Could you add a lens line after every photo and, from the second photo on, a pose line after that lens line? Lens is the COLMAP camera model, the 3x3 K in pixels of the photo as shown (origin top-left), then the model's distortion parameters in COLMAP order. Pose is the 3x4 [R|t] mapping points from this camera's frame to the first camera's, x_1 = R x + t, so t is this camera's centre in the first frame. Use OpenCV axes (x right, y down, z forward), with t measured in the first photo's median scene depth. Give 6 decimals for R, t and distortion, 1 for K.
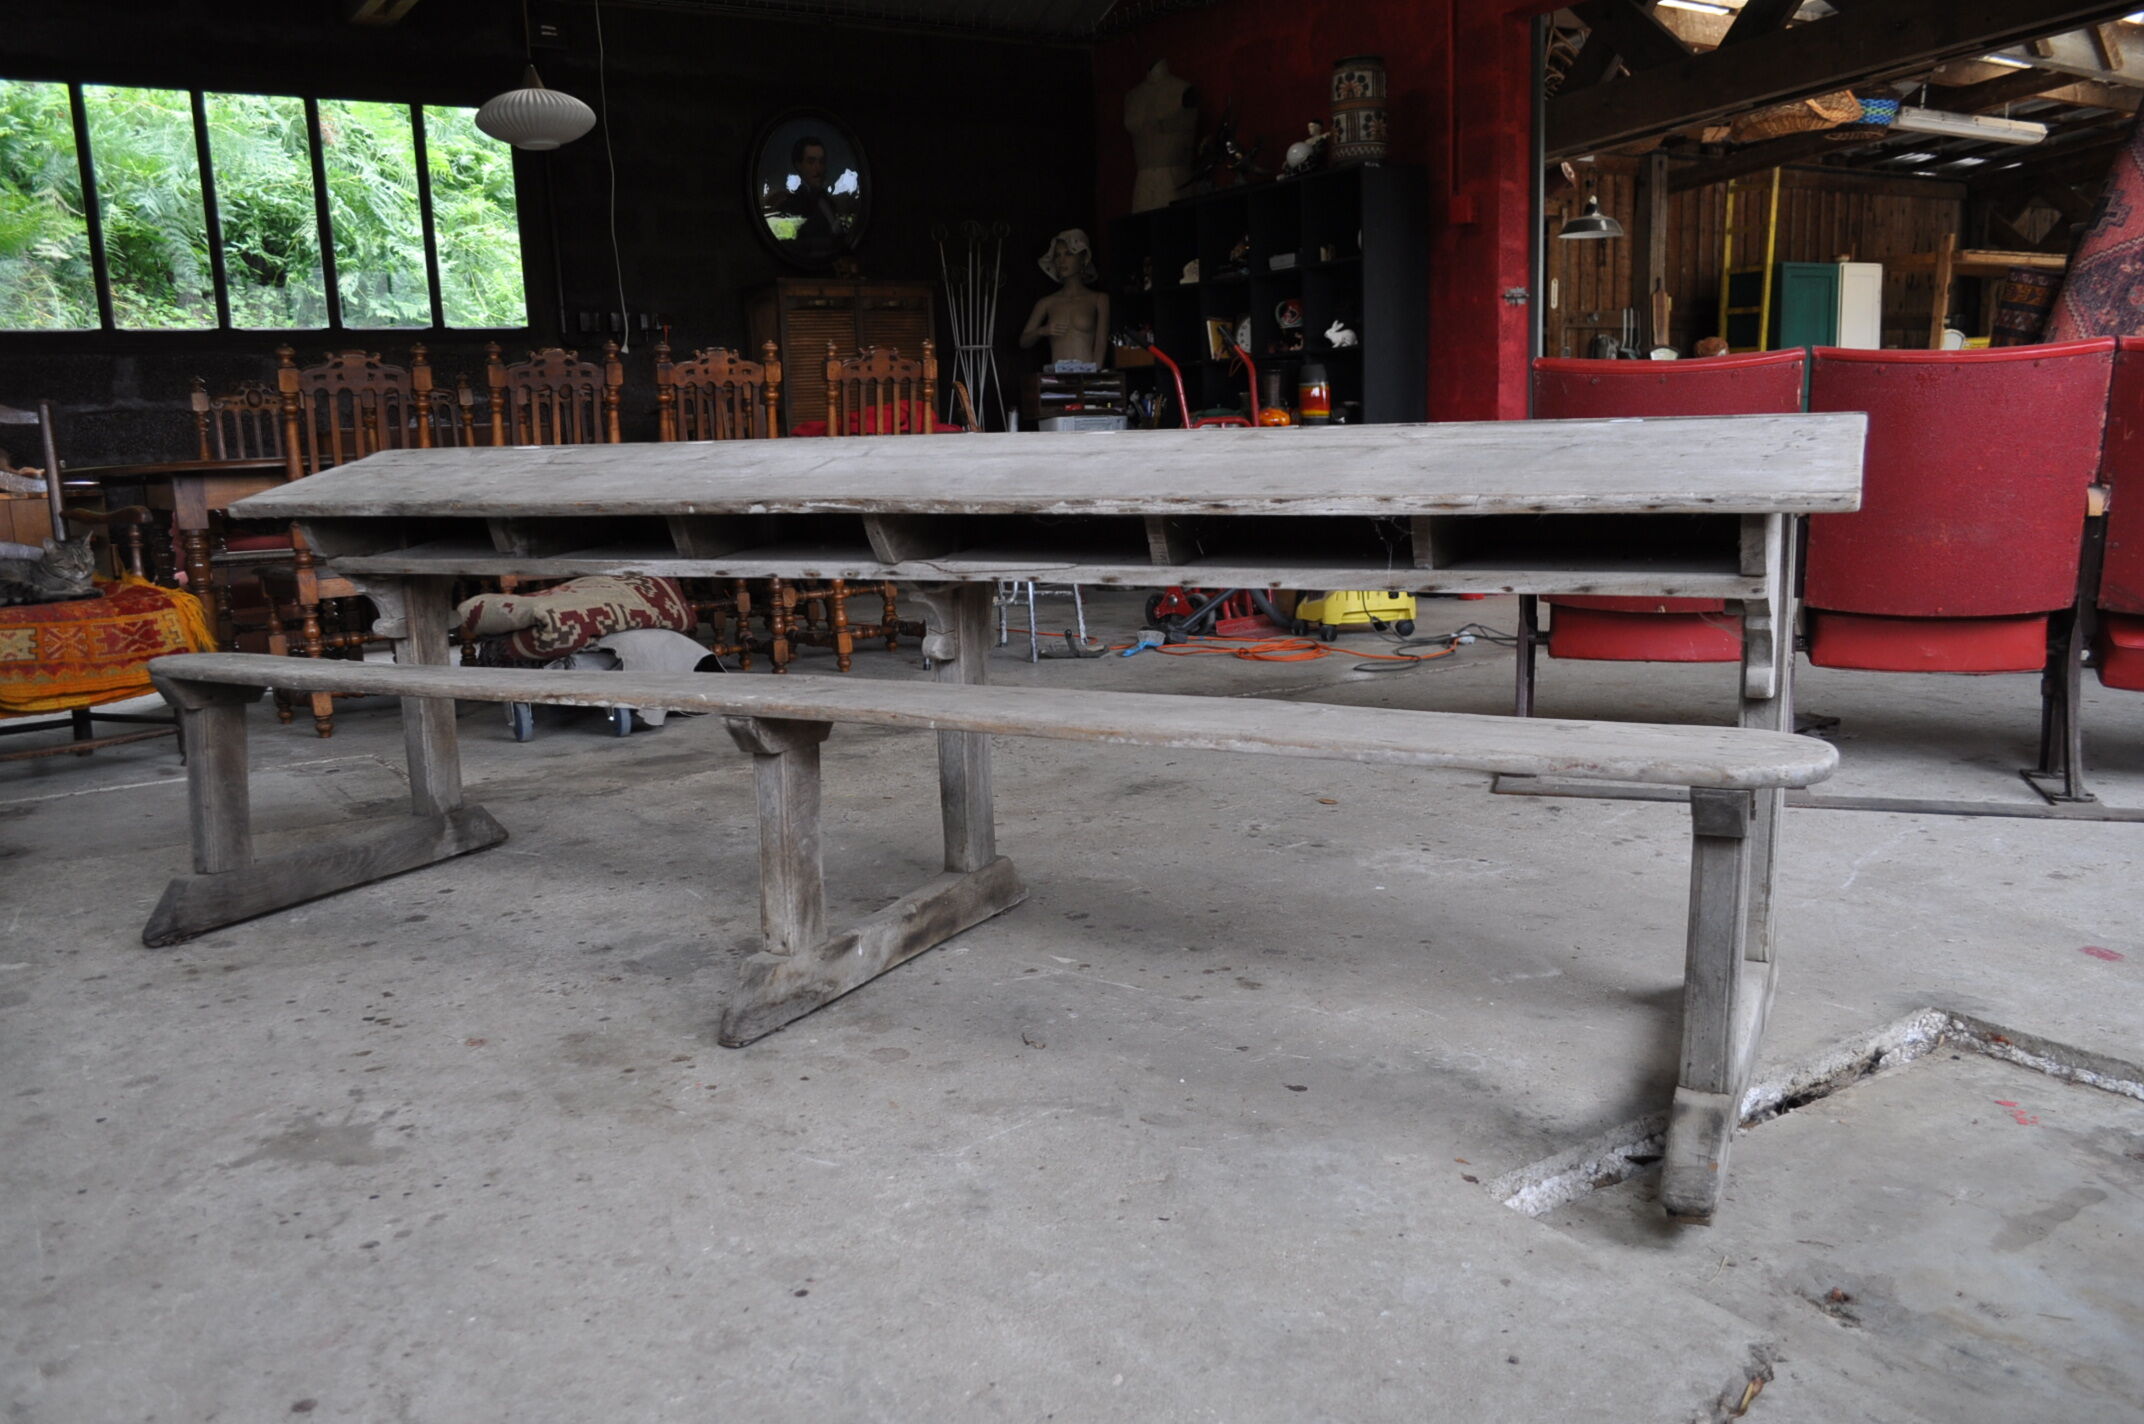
lens RADIAL K [[1695.2, 0, 1066.6], [0, 1695.2, 718.2], [0, 0, 1]] dist [-0.008484, 0.003447]
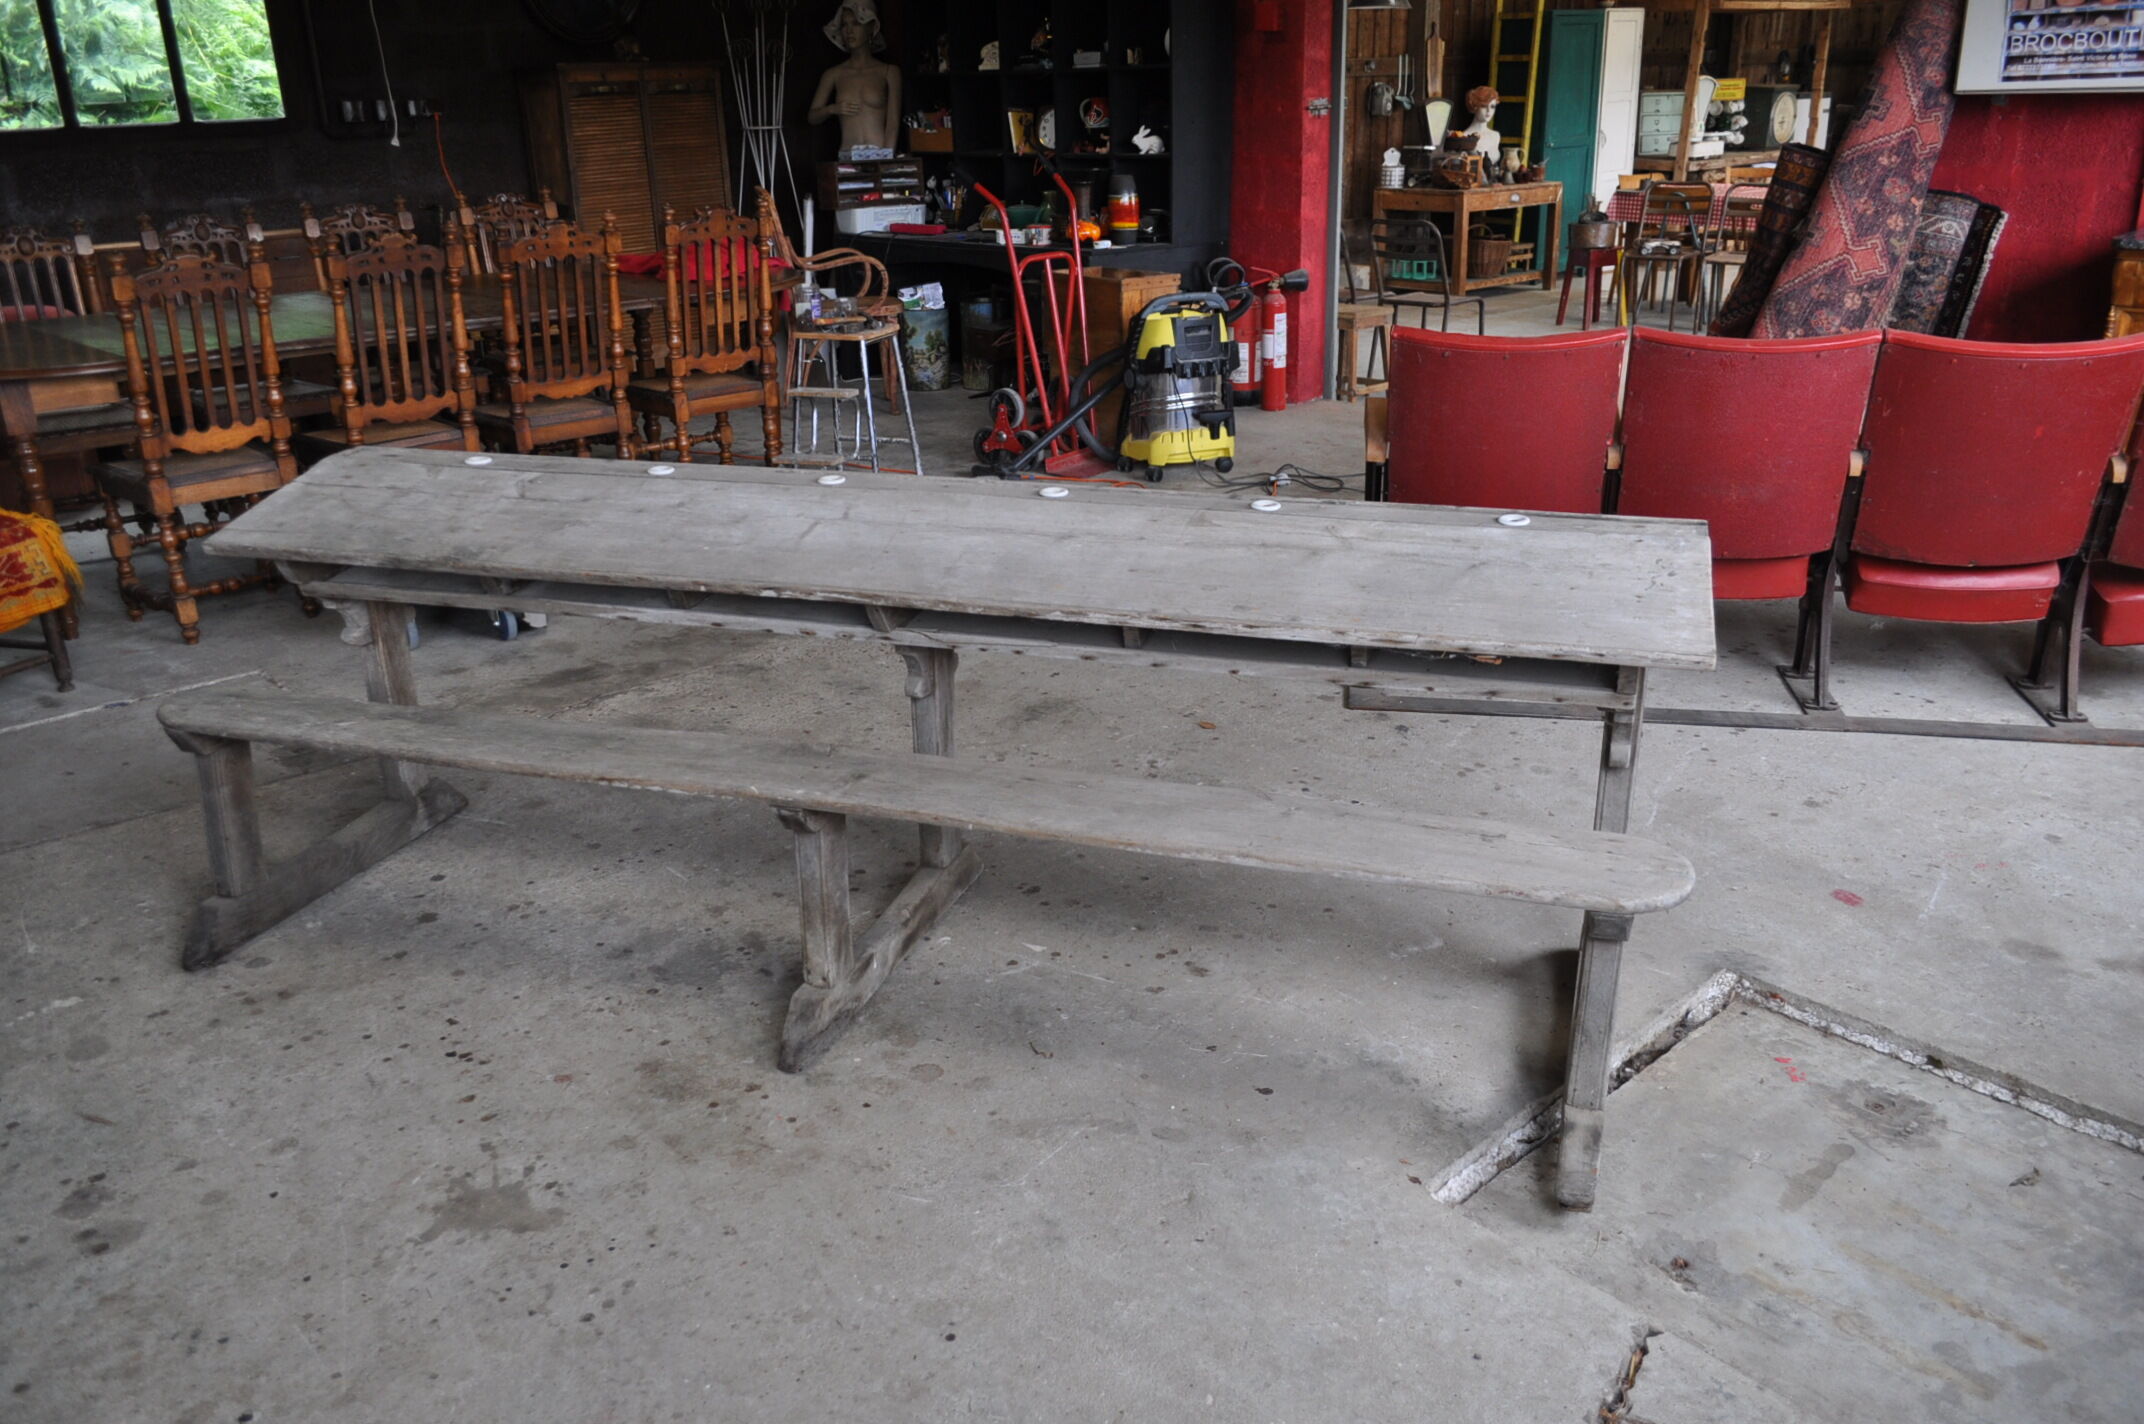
lens RADIAL K [[1731.5, 0, 1066.8], [0, 1731.5, 719.1], [0, 0, 1]] dist [-0.004760, 0.004847]
pose [[0.988183, -0.043376, 0.147013, -0.146935], [0.015568, 0.982566, 0.185262, -0.231537], [-0.152486, -0.180784, 0.971630, -0.145762]]
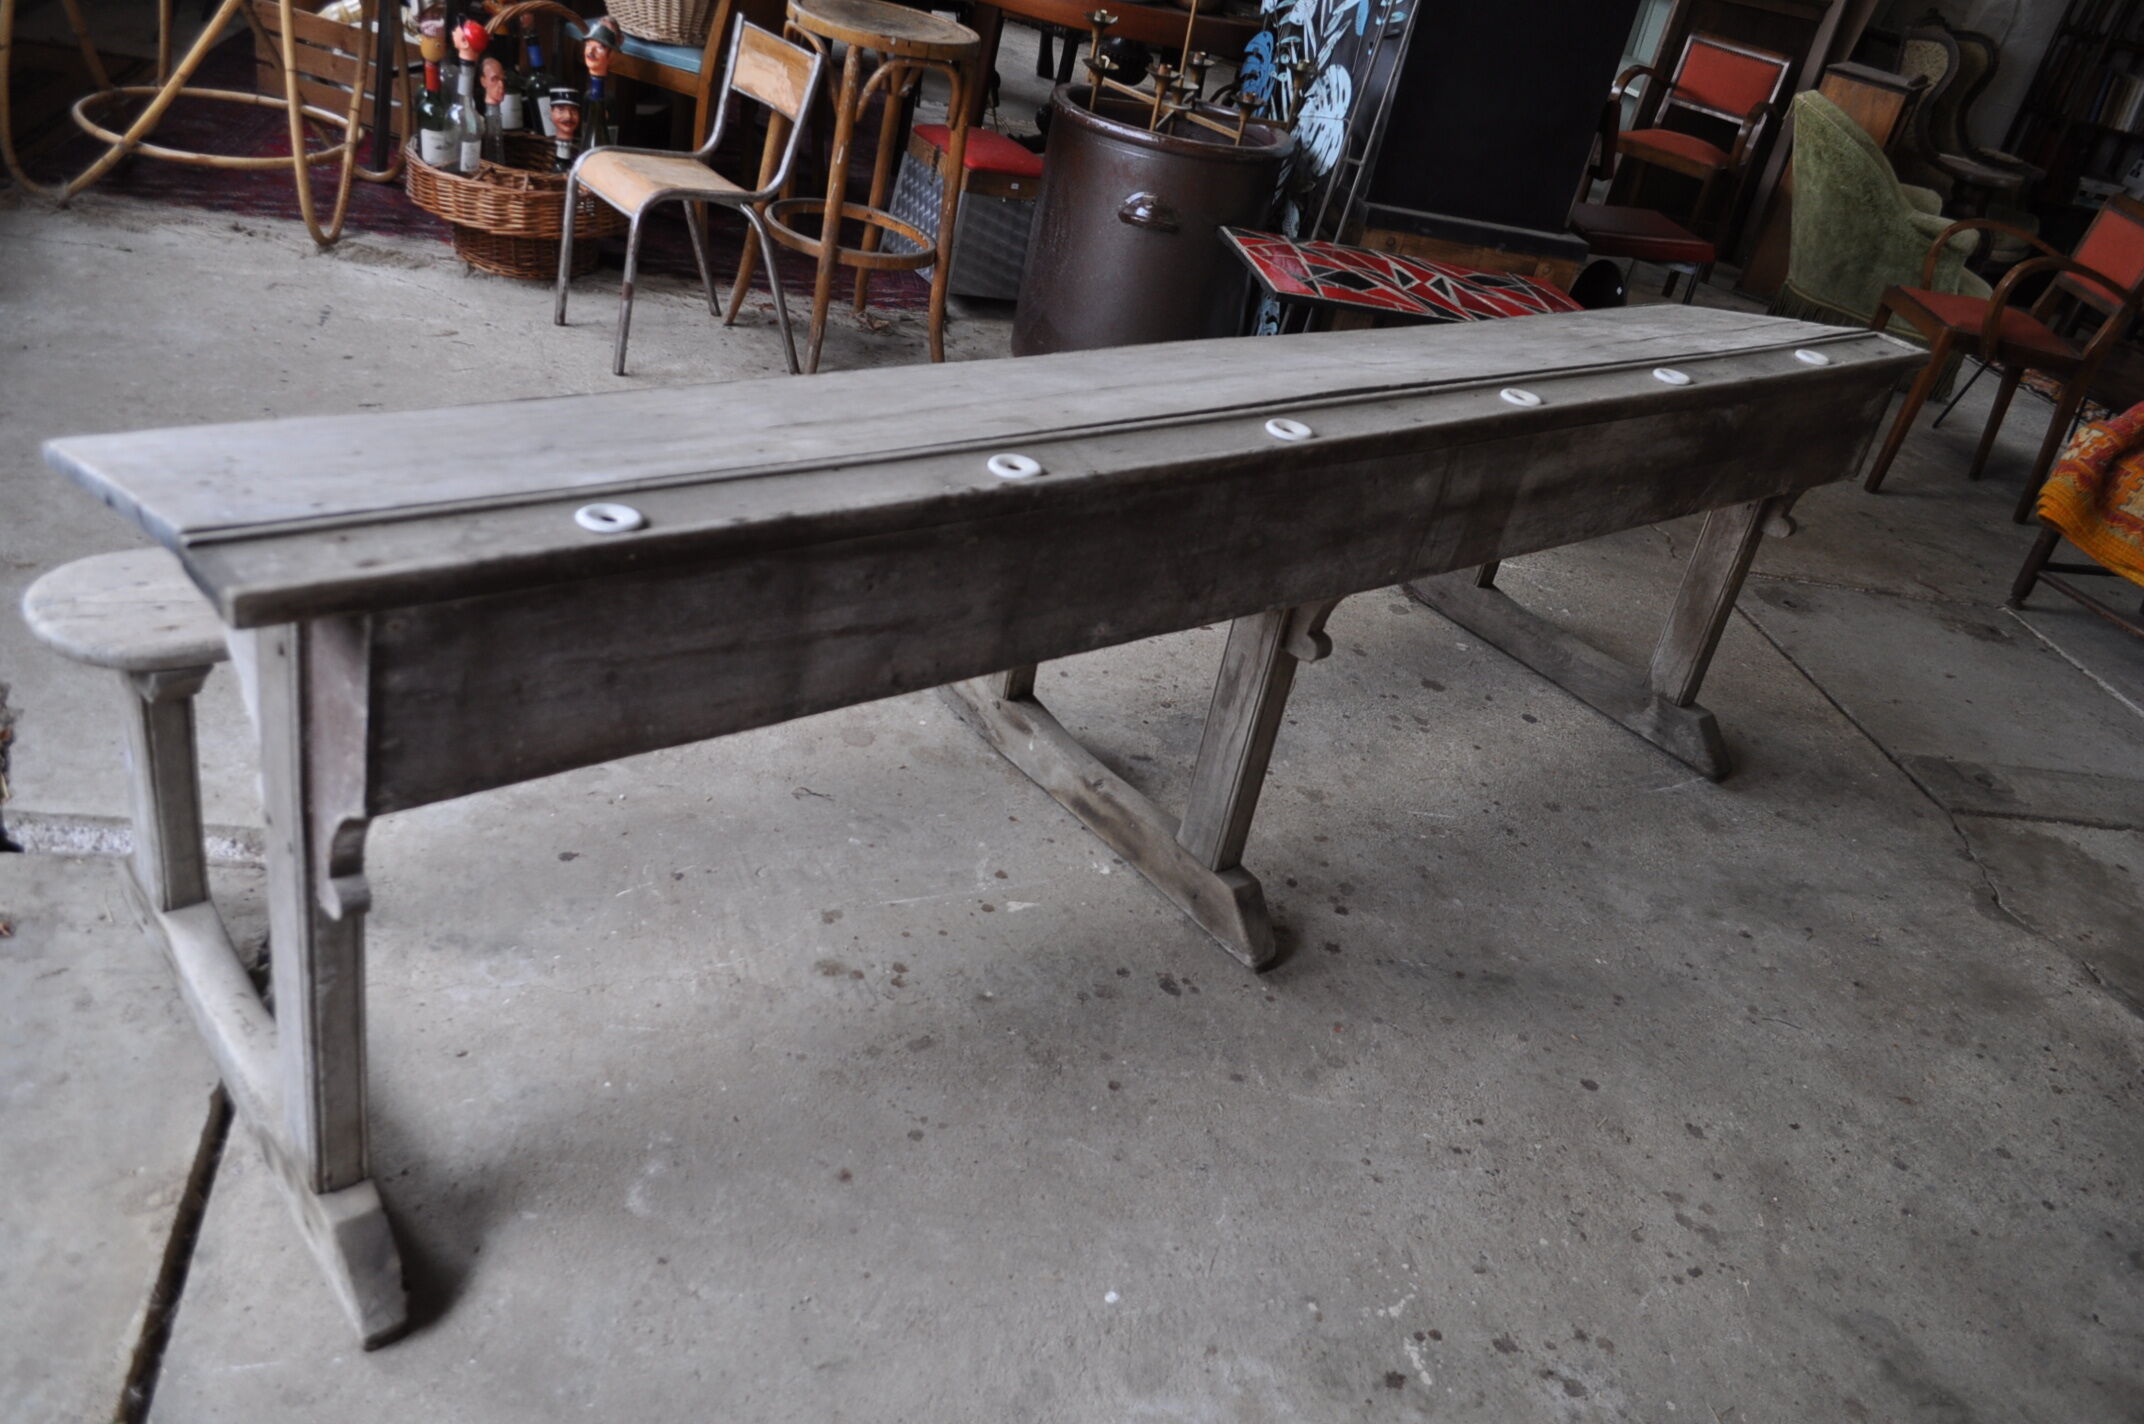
lens RADIAL K [[1731.5, 0, 1066.8], [0, 1731.5, 719.1], [0, 0, 1]] dist [-0.004760, 0.004847]
pose [[-0.399943, 0.418131, -0.815605, 0.673618], [-0.333343, 0.762574, 0.554403, -0.435824], [0.853773, 0.493606, -0.165605, 1.093114]]
